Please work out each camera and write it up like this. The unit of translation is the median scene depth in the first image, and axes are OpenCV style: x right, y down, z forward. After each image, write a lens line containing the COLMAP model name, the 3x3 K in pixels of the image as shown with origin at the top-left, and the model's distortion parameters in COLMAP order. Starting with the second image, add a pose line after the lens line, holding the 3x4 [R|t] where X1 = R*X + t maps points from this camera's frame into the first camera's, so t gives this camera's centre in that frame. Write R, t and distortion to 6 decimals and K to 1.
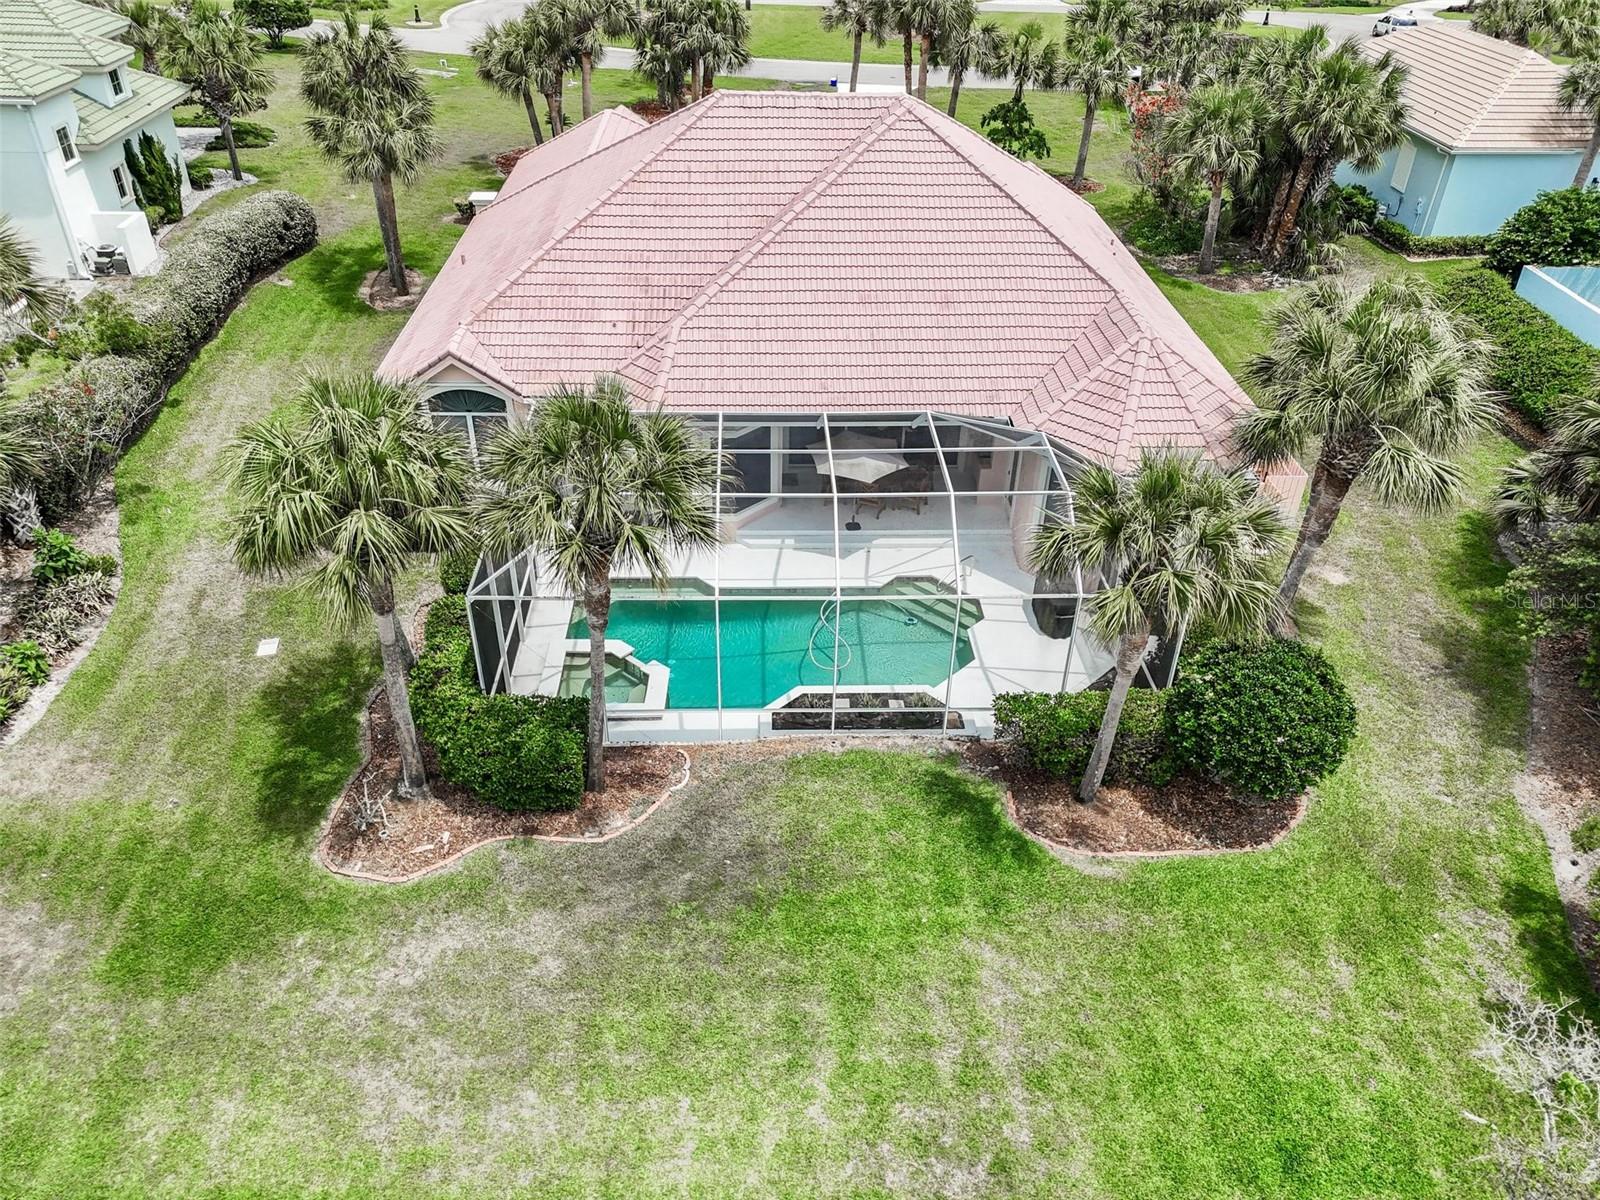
lens RADIAL K [[1177.4, 0, 800.0], [0, 1177.4, 600.0], [0, 0, 1]] dist [0.069907, -0.056493]
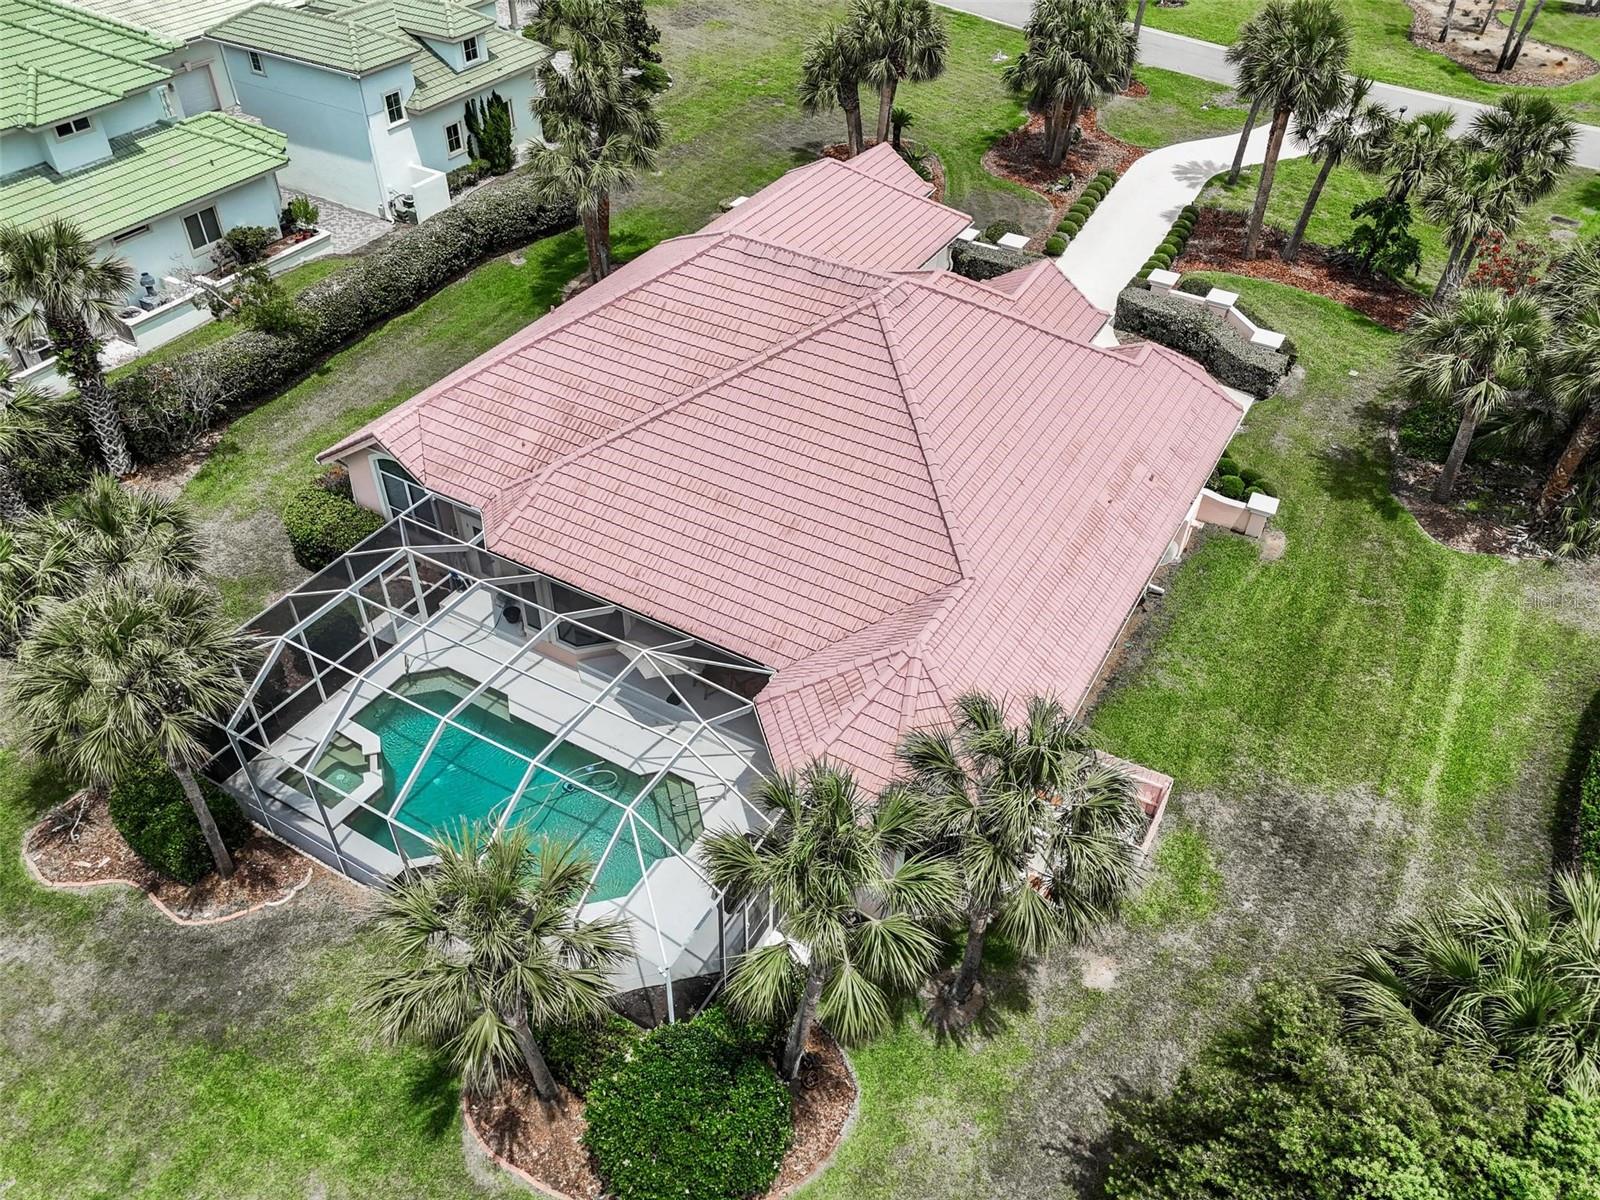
lens RADIAL K [[1177.4, 0, 800.0], [0, 1177.4, 600.0], [0, 0, 1]] dist [0.069907, -0.056493]
pose [[0.846694, 0.350551, -0.400278, 0.530803], [-0.305397, 0.936210, 0.173909, -0.365048], [0.435708, -0.025004, 0.899741, 0.151060]]
